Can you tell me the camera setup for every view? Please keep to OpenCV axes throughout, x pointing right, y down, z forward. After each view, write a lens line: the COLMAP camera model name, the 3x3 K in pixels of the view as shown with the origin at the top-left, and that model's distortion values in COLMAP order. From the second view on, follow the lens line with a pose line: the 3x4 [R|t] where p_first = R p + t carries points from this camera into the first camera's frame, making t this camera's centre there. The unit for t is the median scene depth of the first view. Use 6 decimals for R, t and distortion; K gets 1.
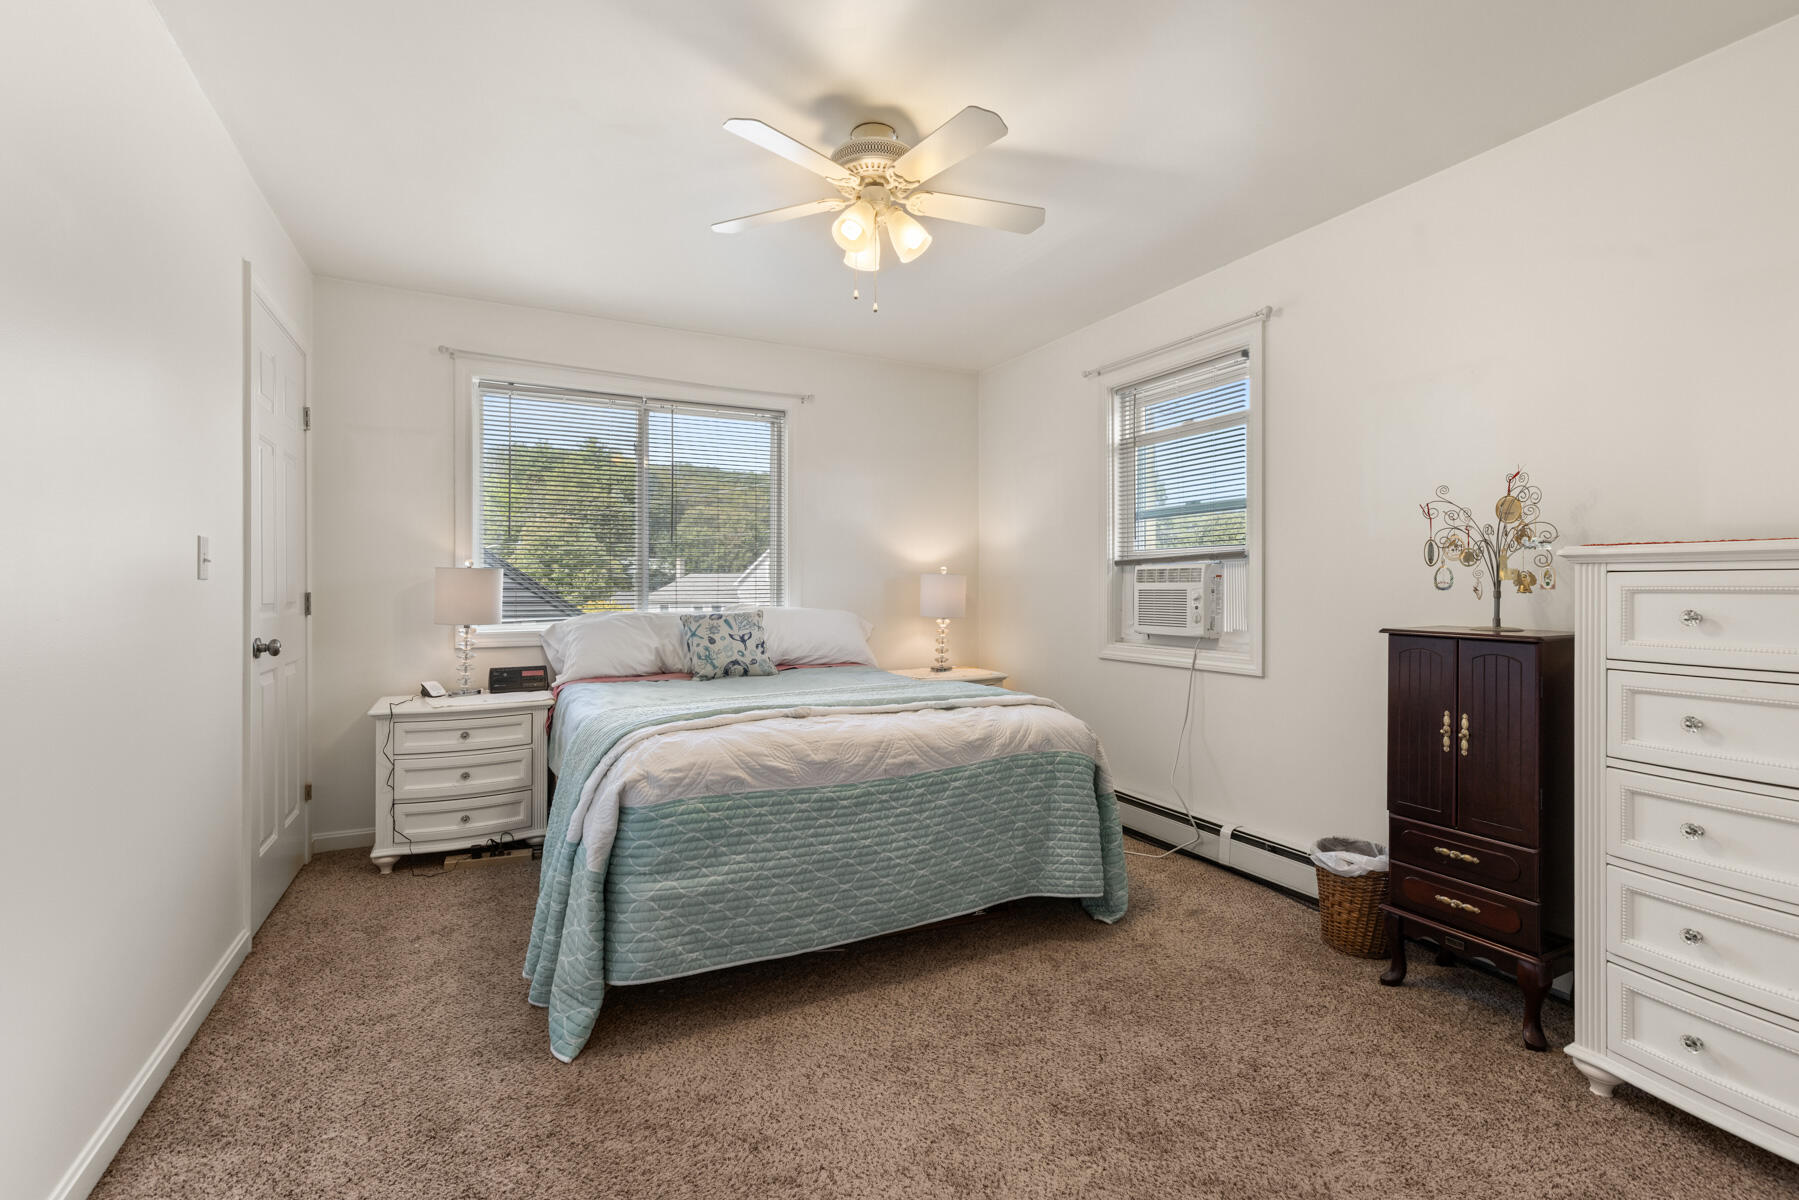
lens RADIAL K [[815.8, 0, 908.5], [0, 815.8, 592.6], [0, 0, 1]] dist [0.007210, -0.000166]
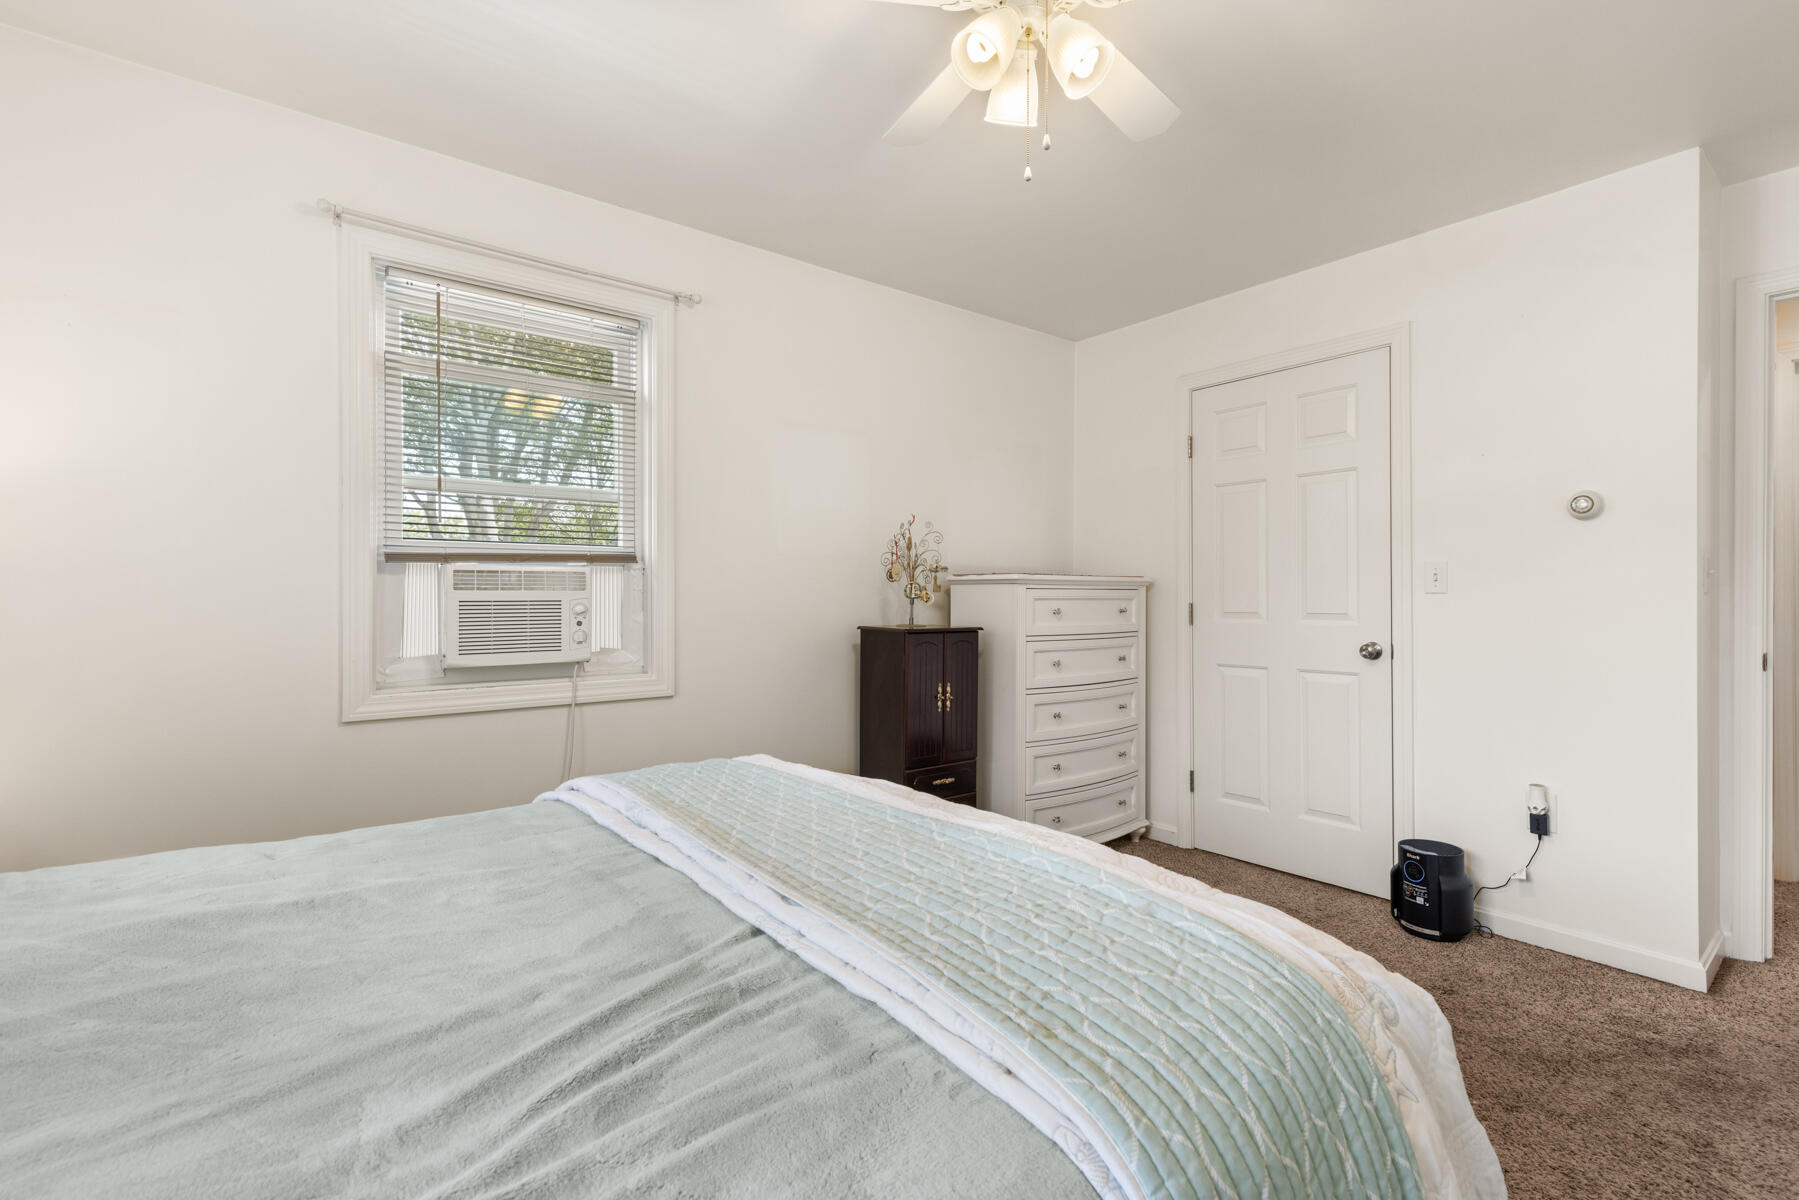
lens RADIAL K [[815.8, 0, 908.5], [0, 815.8, 592.6], [0, 0, 1]] dist [0.007210, -0.000166]
pose [[-0.207680, 0.001258, 0.978196, -0.645655], [0.005244, 0.999986, -0.000173, -0.012453], [-0.978183, 0.005094, -0.207683, 1.198278]]
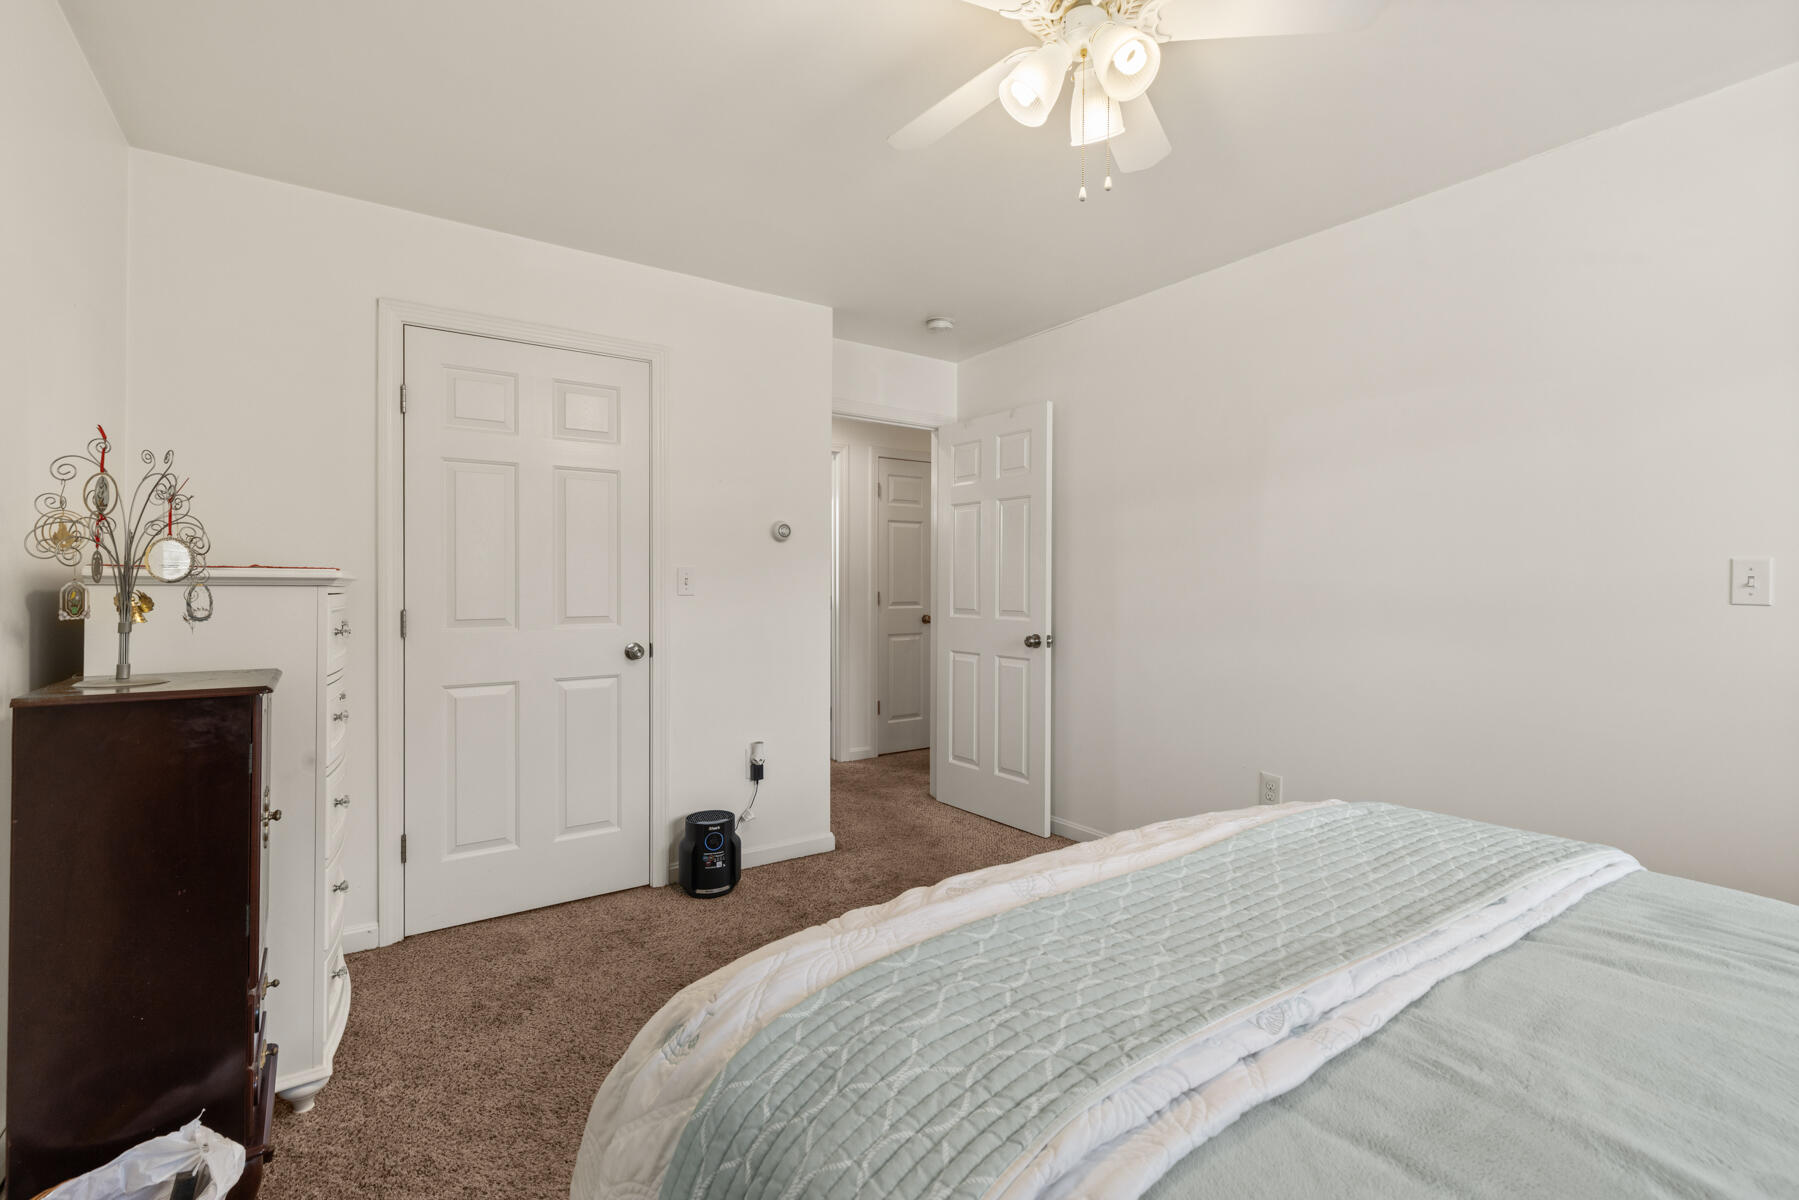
lens RADIAL K [[816.8, 0, 898.3], [0, 816.8, 584.4], [0, 0, 1]] dist [0.000057, -0.000274]
pose [[-0.988877, -0.002112, -0.148717, 0.191769], [-0.002617, 0.999991, 0.003201, -0.030583], [0.148709, 0.003554, -0.988875, 1.575784]]
